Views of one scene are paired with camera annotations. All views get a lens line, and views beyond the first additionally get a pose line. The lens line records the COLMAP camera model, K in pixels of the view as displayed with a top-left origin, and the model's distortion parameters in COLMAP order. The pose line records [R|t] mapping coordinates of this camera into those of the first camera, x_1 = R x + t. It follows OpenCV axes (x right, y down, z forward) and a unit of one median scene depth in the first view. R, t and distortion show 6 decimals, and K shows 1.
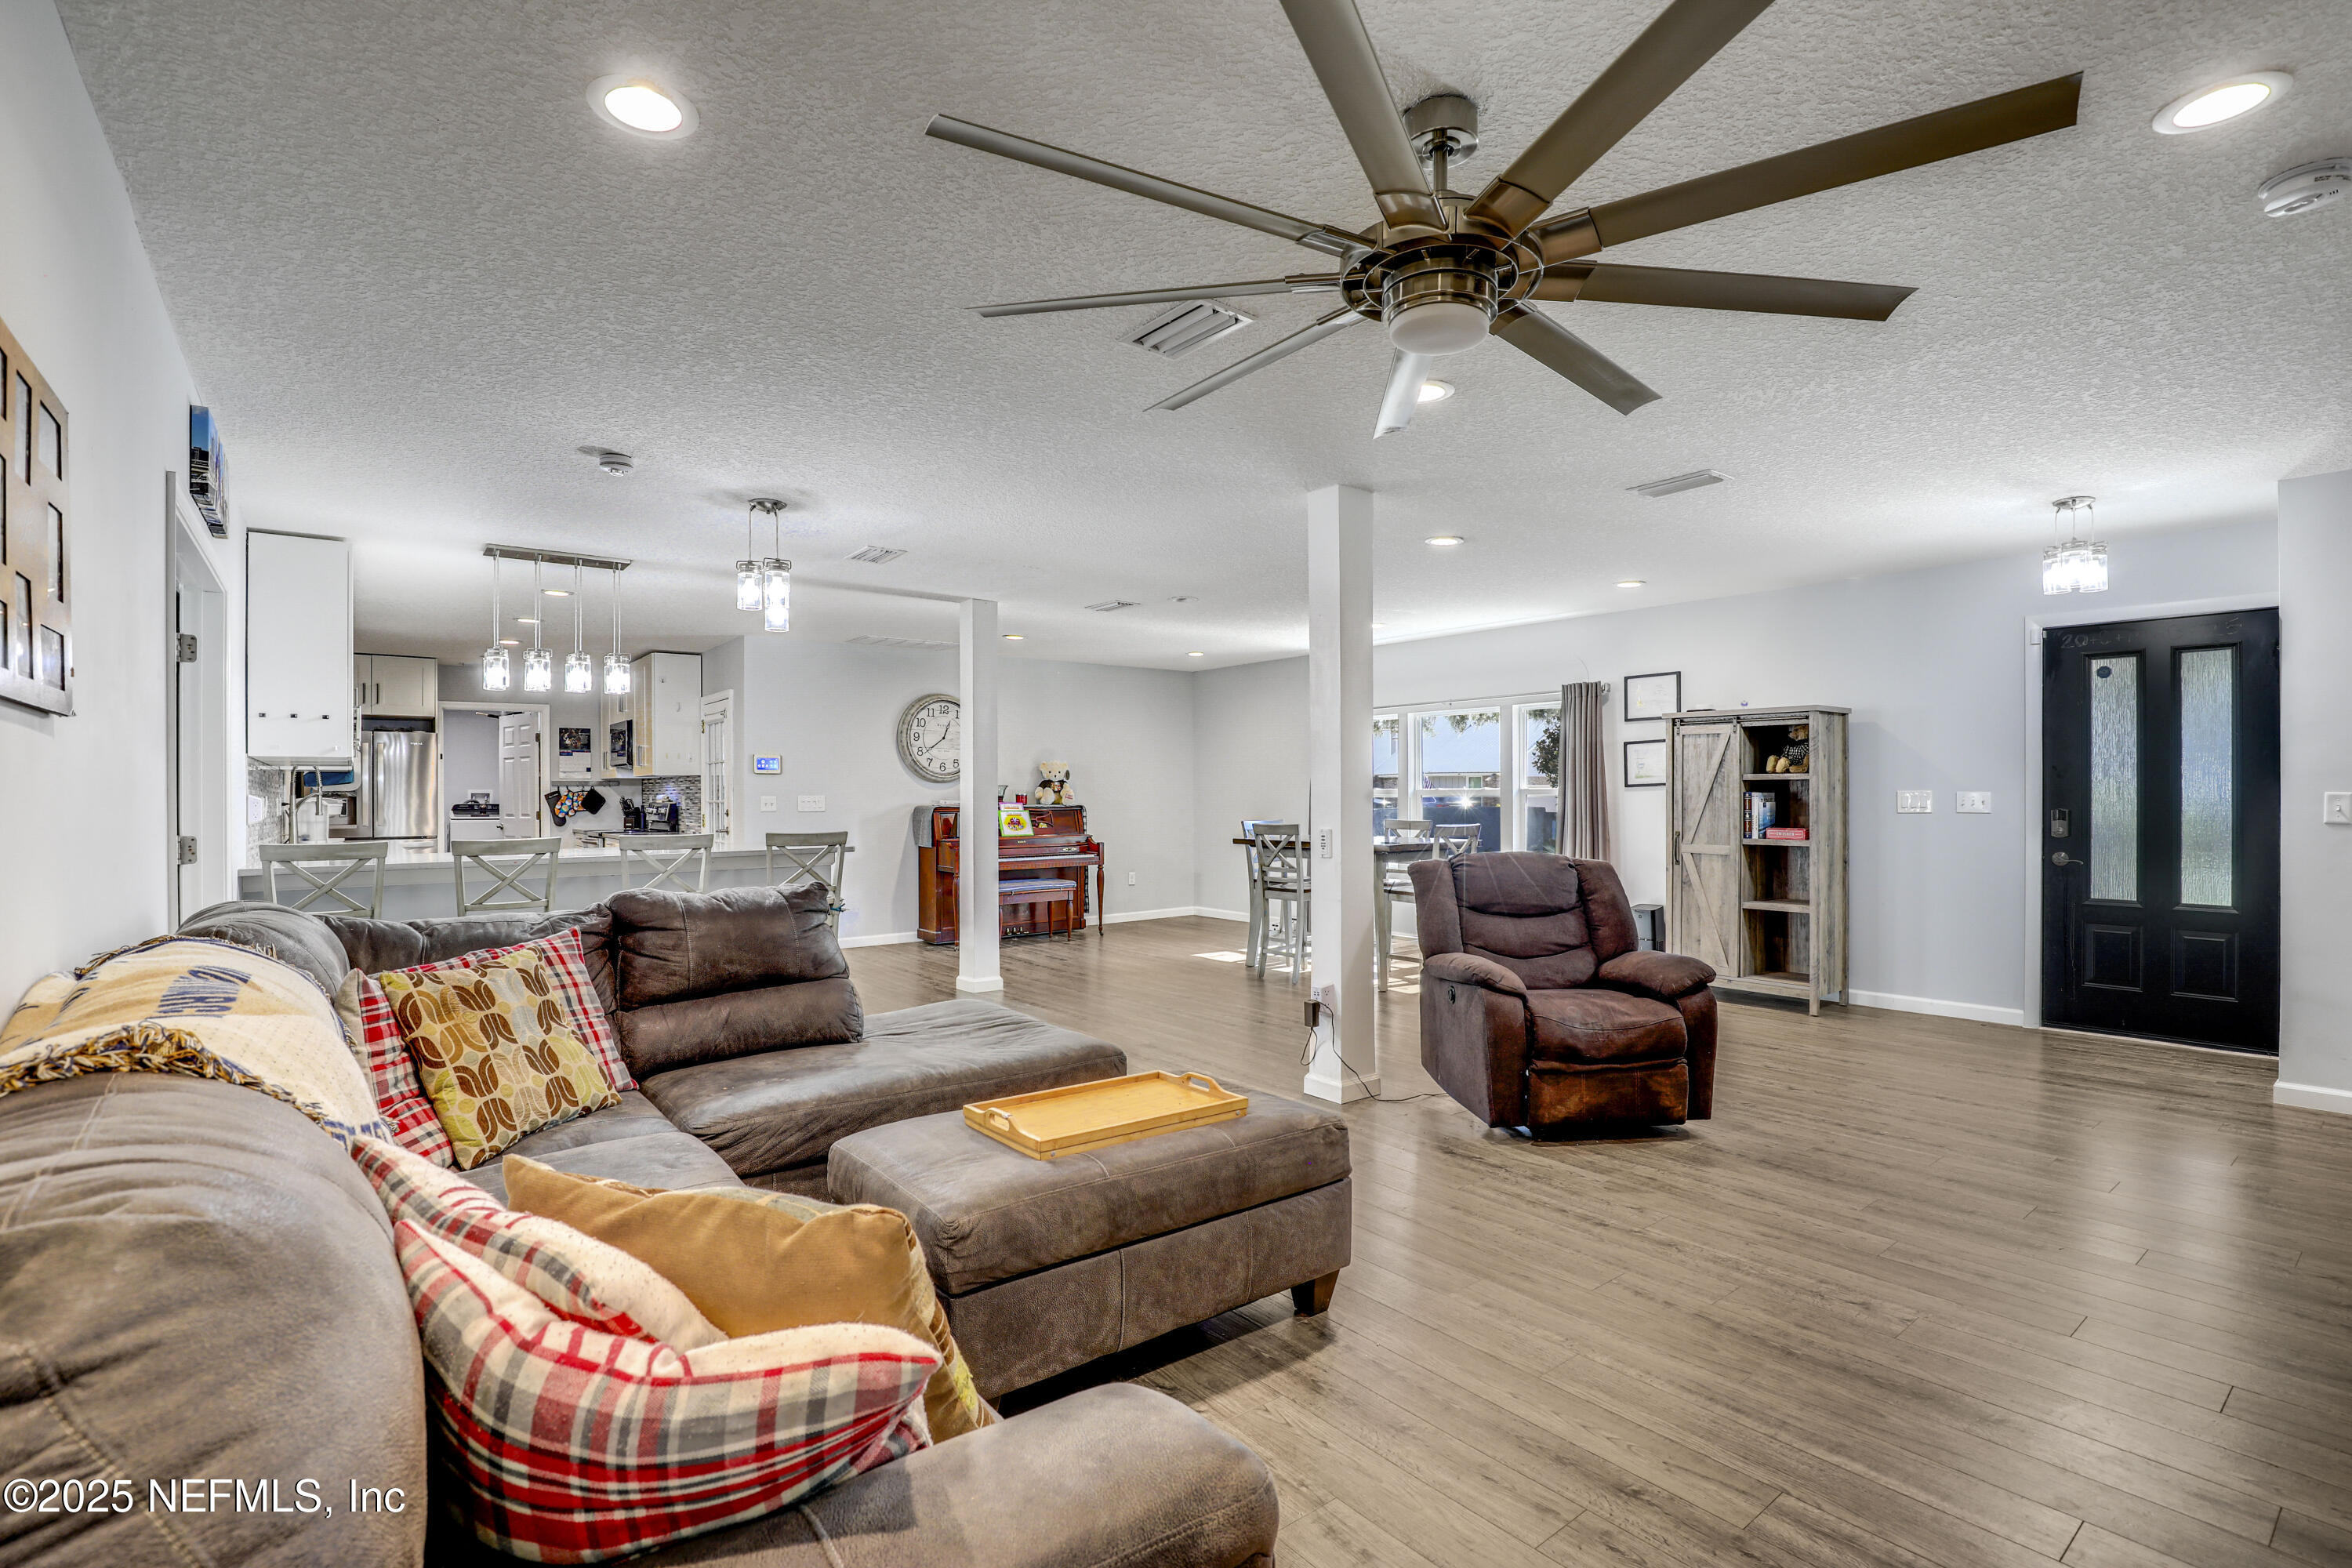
lens RADIAL K [[1079.4, 0, 1218.9], [0, 1079.4, 787.3], [0, 0, 1]] dist [-0.034613, 0.000161]
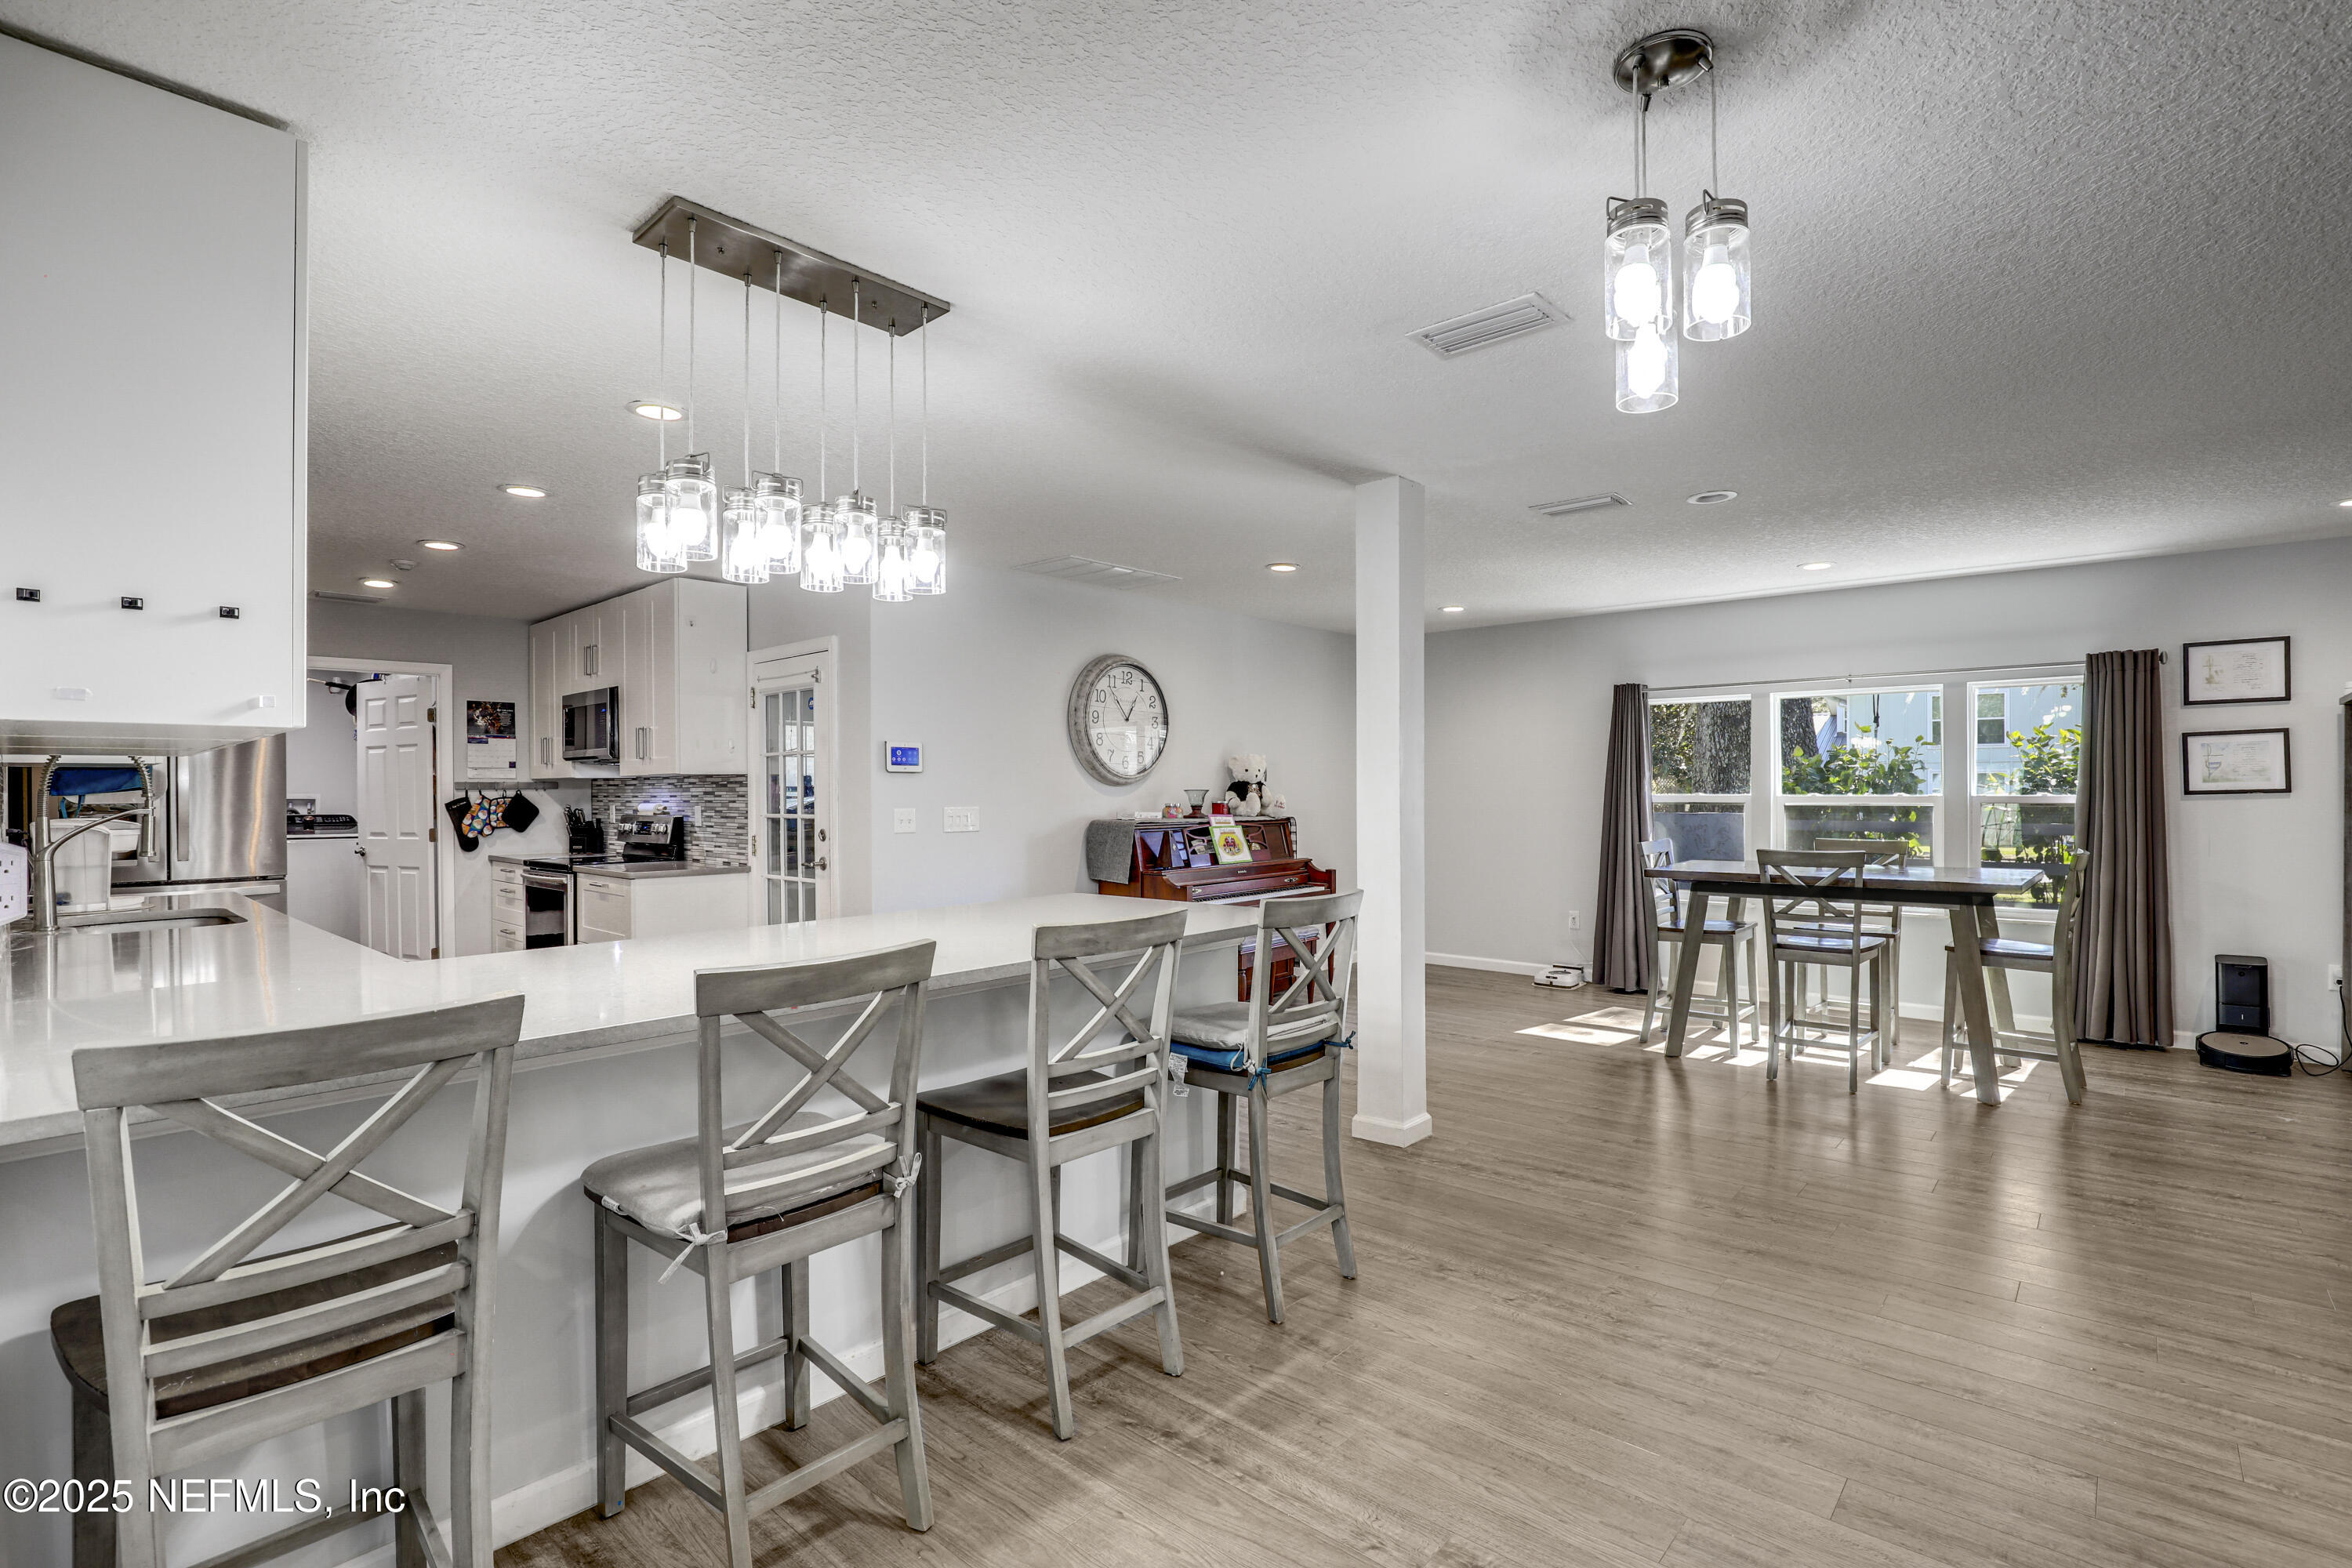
lens RADIAL K [[1095.5, 0, 1221.8], [0, 1095.5, 790.9], [0, 0, 1]] dist [-0.057809, 0.018256]
pose [[0.986517, -0.001384, 0.163650, -0.388510], [0.000007, 0.999965, 0.008414, -0.008679], [-0.163656, -0.008299, 0.986483, 0.396414]]
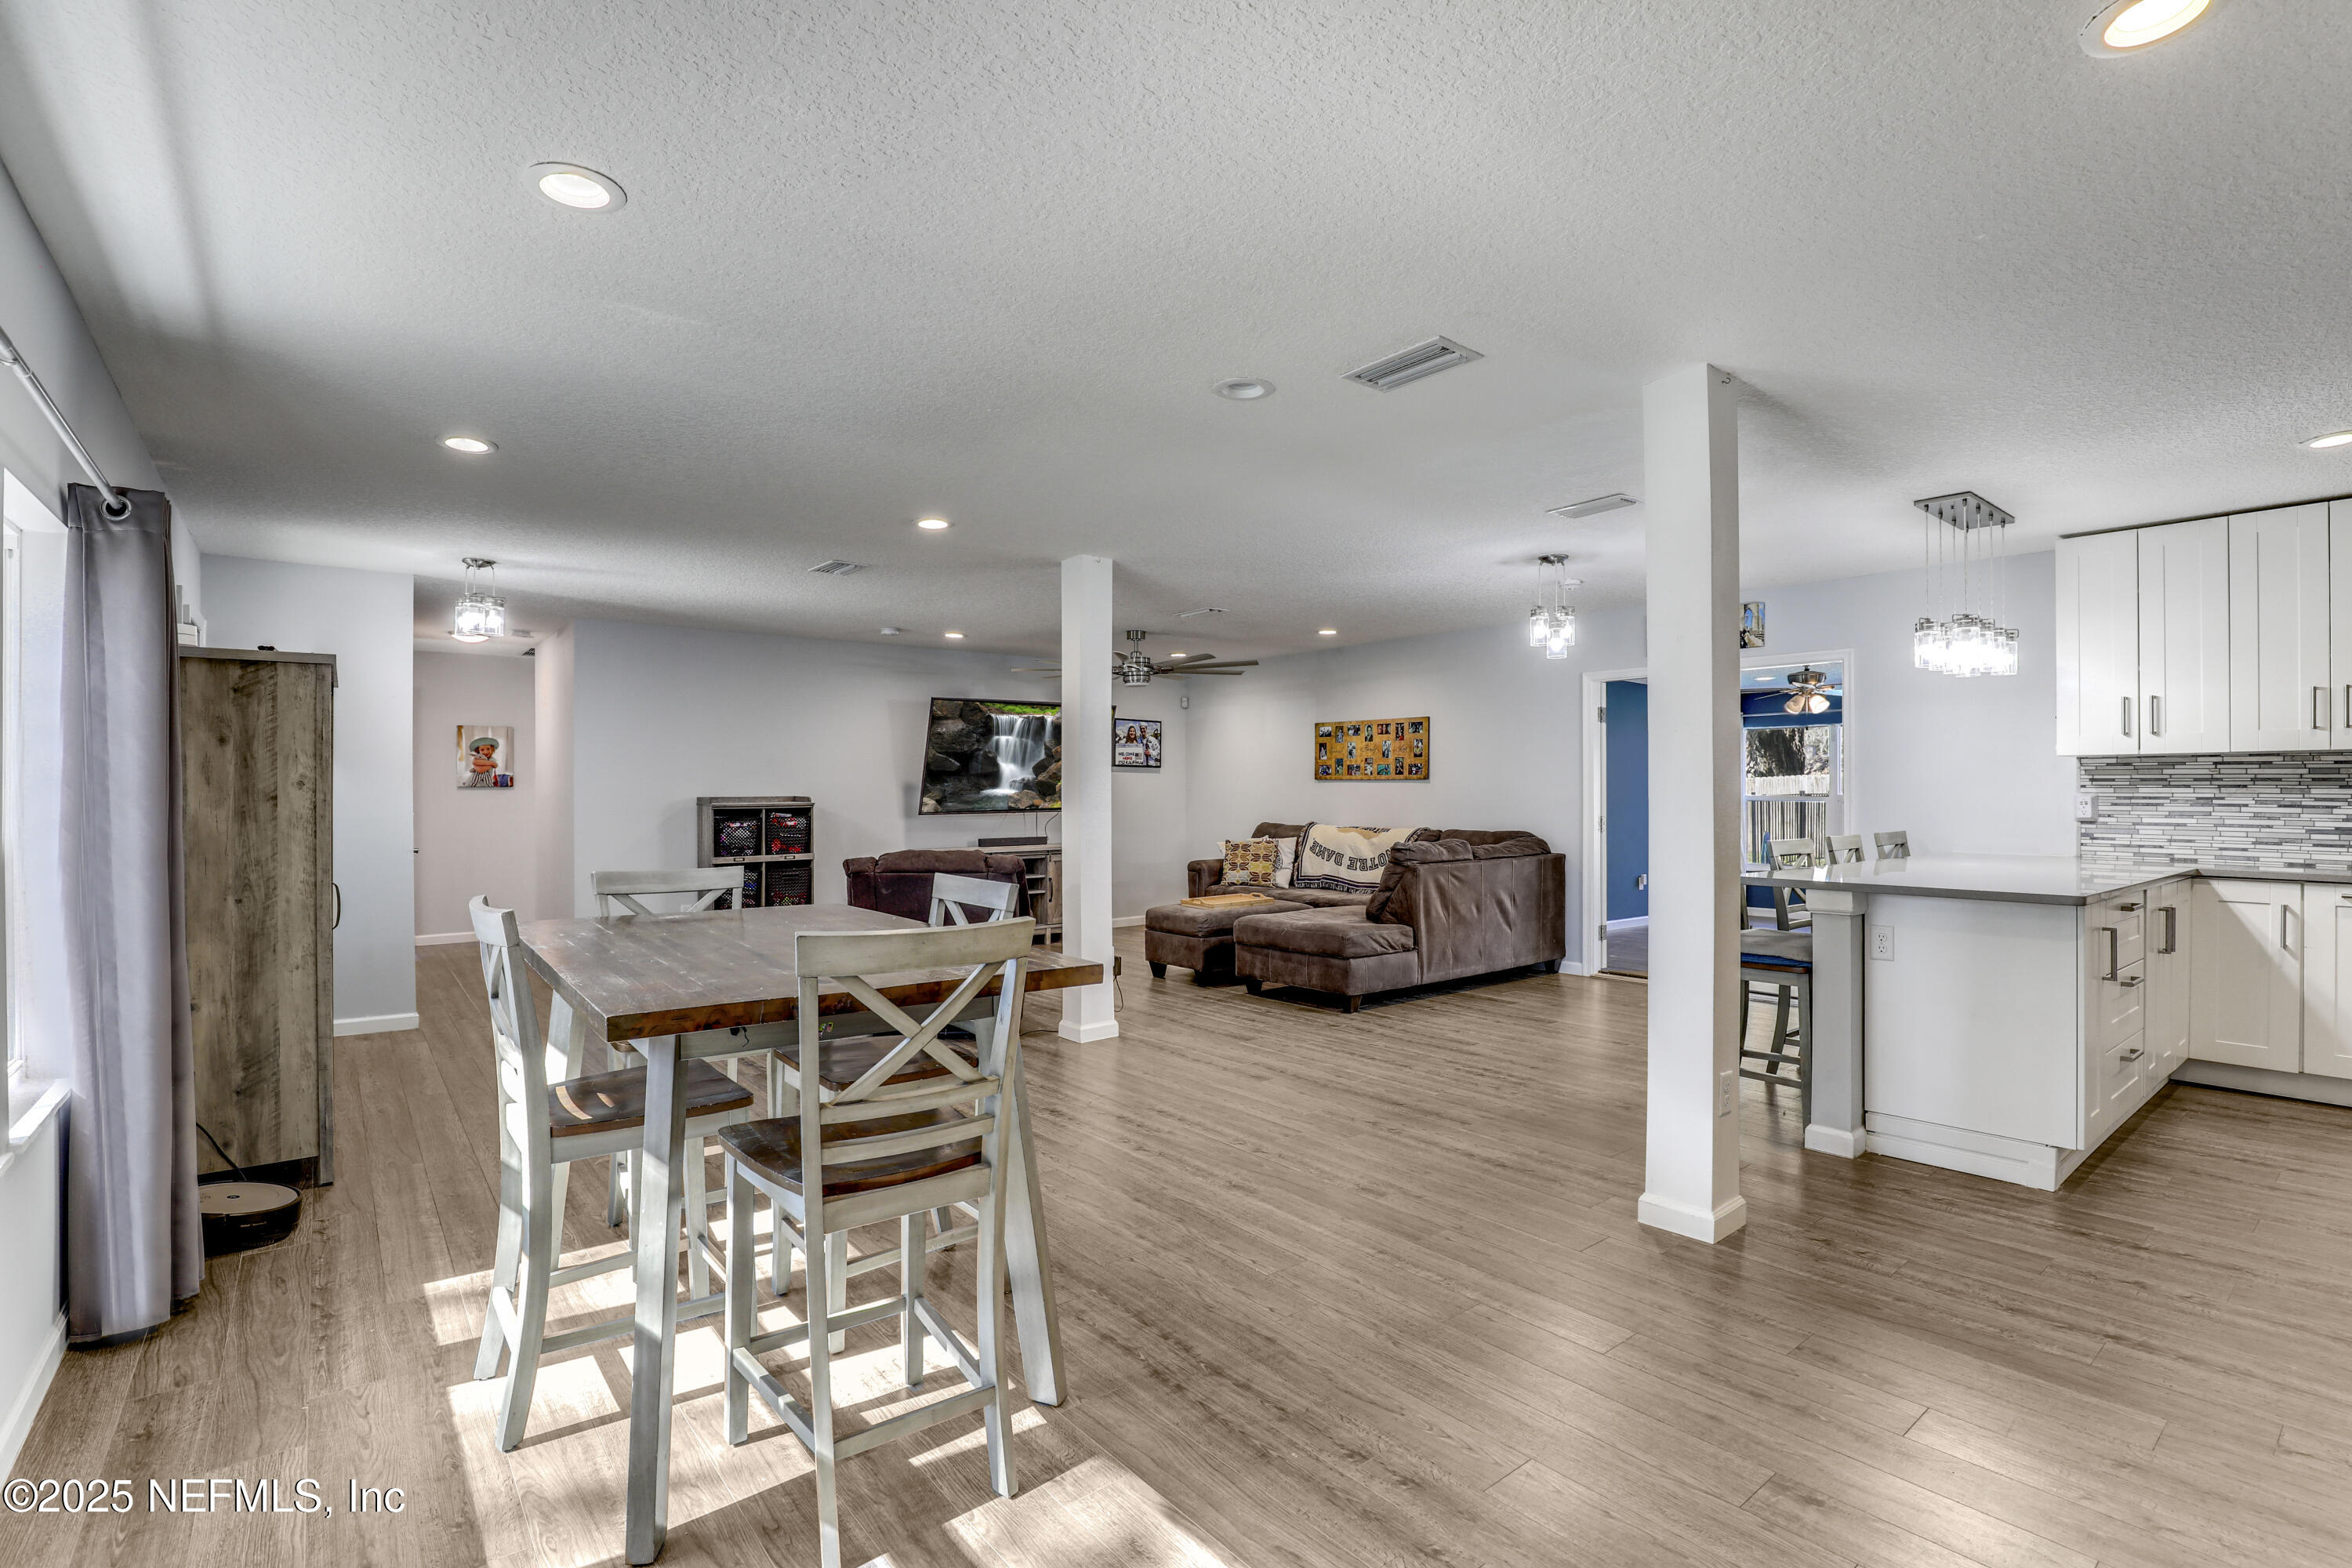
lens RADIAL K [[1095.5, 0, 1221.8], [0, 1095.5, 790.9], [0, 0, 1]] dist [-0.057809, 0.018256]
pose [[-0.999881, 0.006161, -0.014149, -0.013963], [0.006262, 0.999955, -0.007070, 0.004094], [0.014105, -0.007158, -0.999875, 1.370971]]
